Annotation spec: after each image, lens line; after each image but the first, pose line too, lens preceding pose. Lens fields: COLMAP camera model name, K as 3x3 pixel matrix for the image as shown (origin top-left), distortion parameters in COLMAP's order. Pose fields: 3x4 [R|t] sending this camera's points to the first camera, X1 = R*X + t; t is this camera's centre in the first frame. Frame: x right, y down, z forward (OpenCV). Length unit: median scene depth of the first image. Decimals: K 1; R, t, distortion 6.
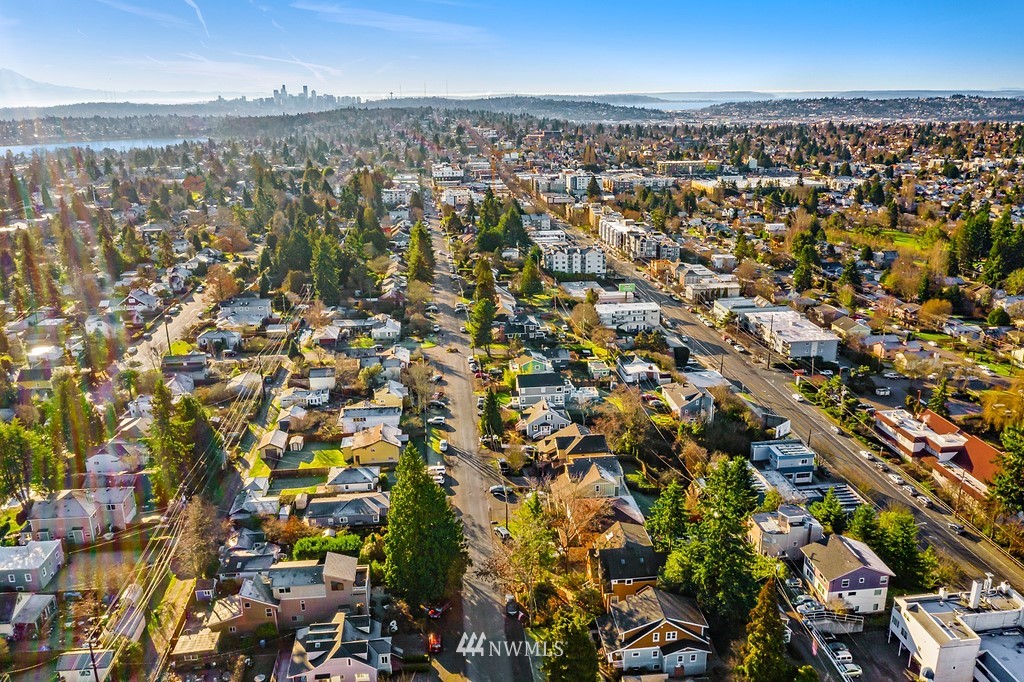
lens RADIAL K [[819.0, 0, 512.0], [0, 819.0, 341.0], [0, 0, 1]] dist [-0.007180, -0.000071]
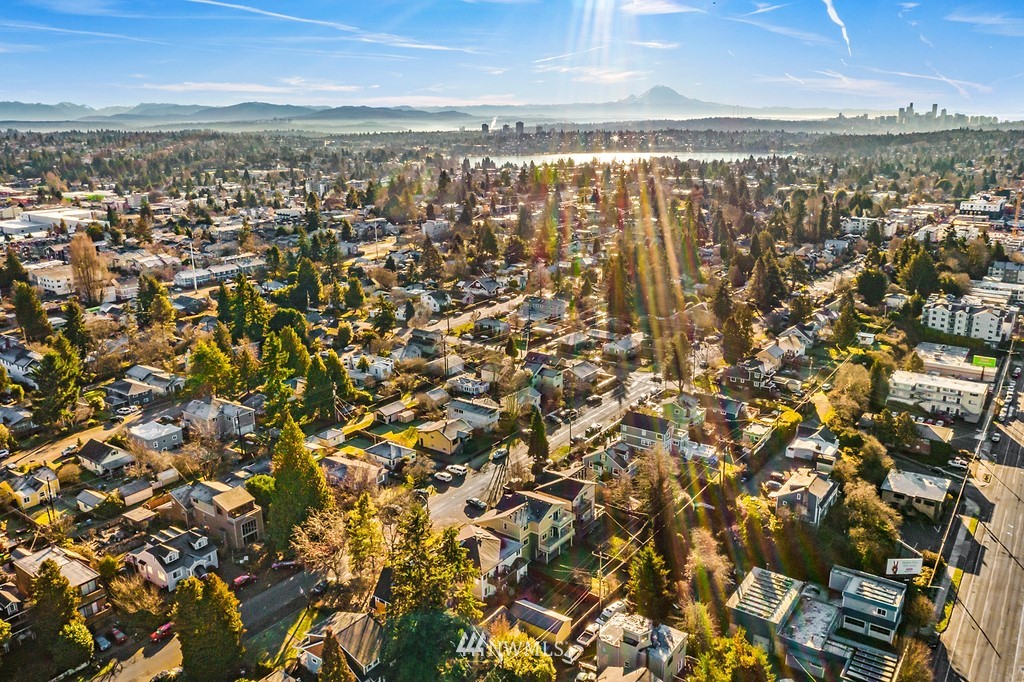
lens RADIAL K [[819.0, 0, 512.0], [0, 819.0, 341.0], [0, 0, 1]] dist [-0.007180, -0.000071]
pose [[0.758920, 0.187496, -0.623607, 0.317899], [-0.199486, 0.978549, 0.051444, -0.038978], [0.619876, 0.085359, 0.780043, 0.120130]]
